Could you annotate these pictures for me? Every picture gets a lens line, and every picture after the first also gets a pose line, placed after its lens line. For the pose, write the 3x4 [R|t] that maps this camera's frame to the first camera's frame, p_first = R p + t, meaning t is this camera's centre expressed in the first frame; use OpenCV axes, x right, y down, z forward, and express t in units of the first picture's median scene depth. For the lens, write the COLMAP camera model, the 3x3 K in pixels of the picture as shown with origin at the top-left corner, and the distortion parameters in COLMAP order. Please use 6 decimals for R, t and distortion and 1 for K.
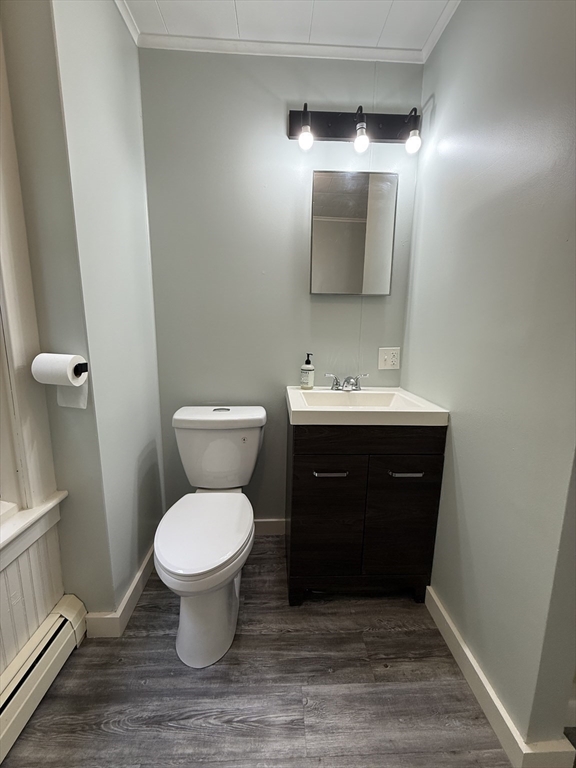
lens RADIAL K [[308.3, 0, 285.7], [0, 308.3, 382.2], [0, 0, 1]] dist [-0.000148, -0.000772]
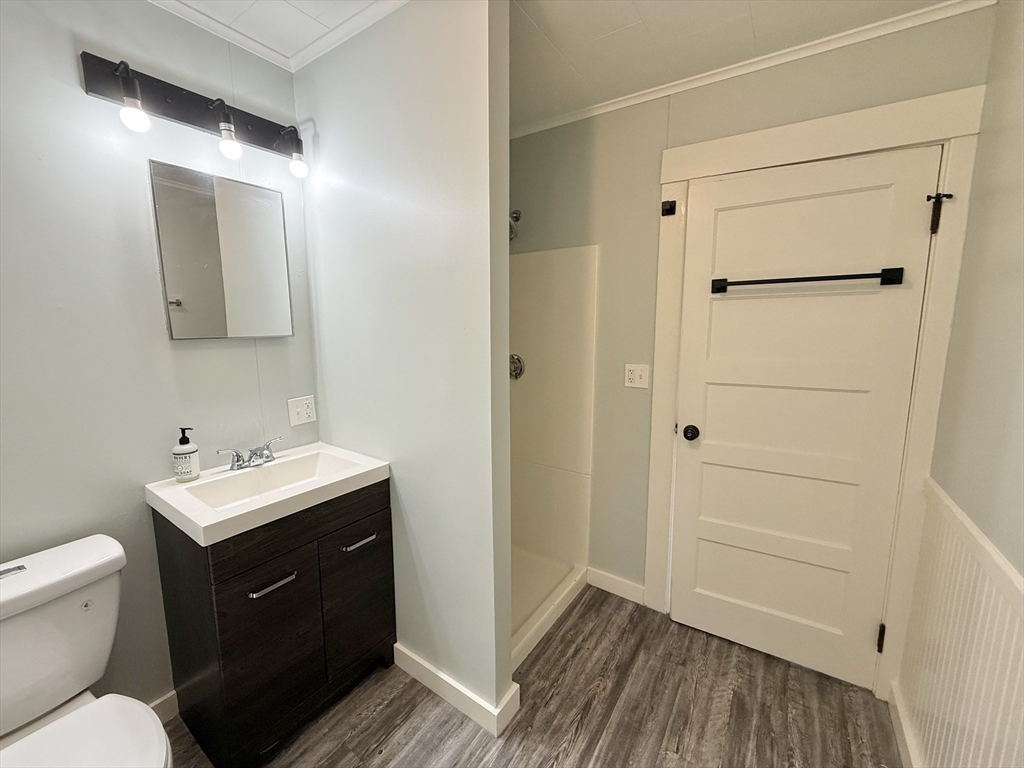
lens RADIAL K [[411.1, 0, 515.0], [0, 411.1, 380.5], [0, 0, 1]] dist [-0.000148, -0.000772]
pose [[0.594262, -0.129239, 0.793820, -0.229390], [0.141537, 0.988406, 0.054962, -0.169238], [-0.791720, 0.079693, 0.605664, -0.138788]]
